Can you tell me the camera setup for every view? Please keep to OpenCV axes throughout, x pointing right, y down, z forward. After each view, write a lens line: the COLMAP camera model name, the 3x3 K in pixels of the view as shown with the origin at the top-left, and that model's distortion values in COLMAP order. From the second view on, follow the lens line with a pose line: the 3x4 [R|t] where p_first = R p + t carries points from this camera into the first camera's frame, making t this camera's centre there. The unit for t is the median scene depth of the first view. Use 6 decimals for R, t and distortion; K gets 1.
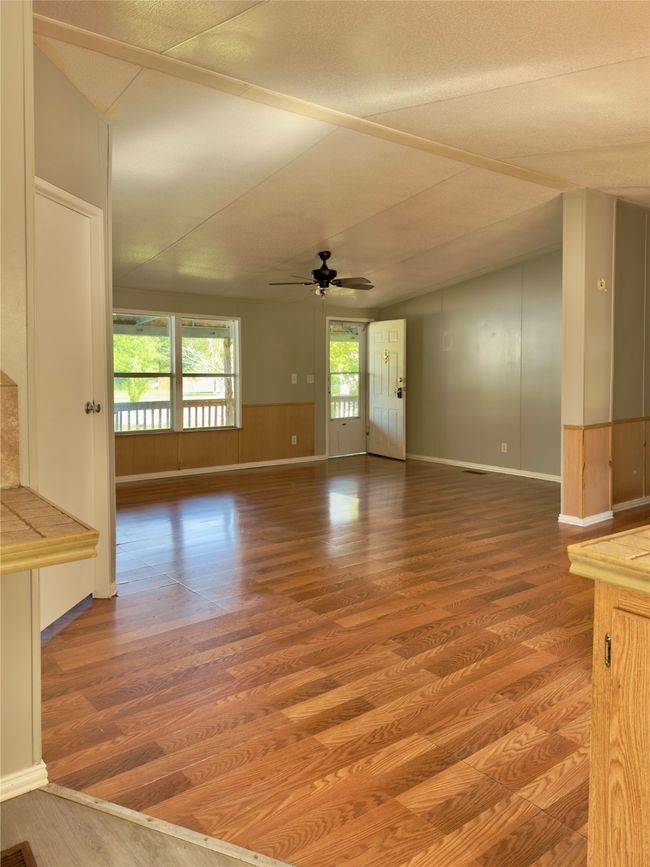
lens RADIAL K [[627.0, 0, 320.0], [0, 627.0, 400.5], [0, 0, 1]] dist [0.033017, -0.007611]
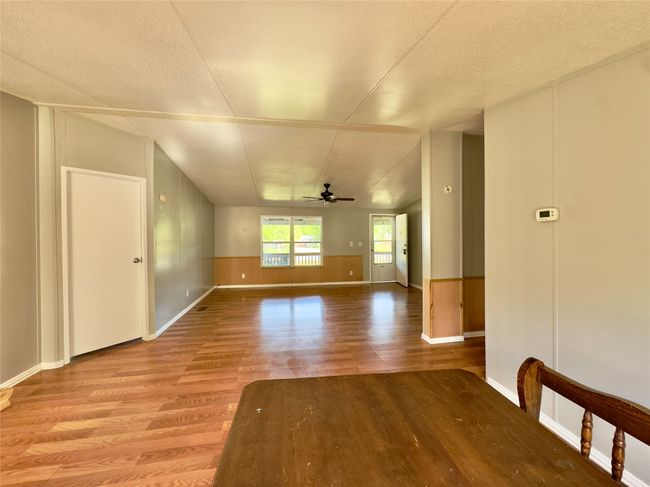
lens RADIAL K [[261.8, 0, 325.0], [0, 261.8, 243.5], [0, 0, 1]] dist [-0.002775, 0.000278]
pose [[0.888981, 0.011672, -0.457795, 0.308175], [-0.021456, 0.999639, -0.016179, -0.021832], [0.457441, 0.024205, 0.888910, 0.190185]]
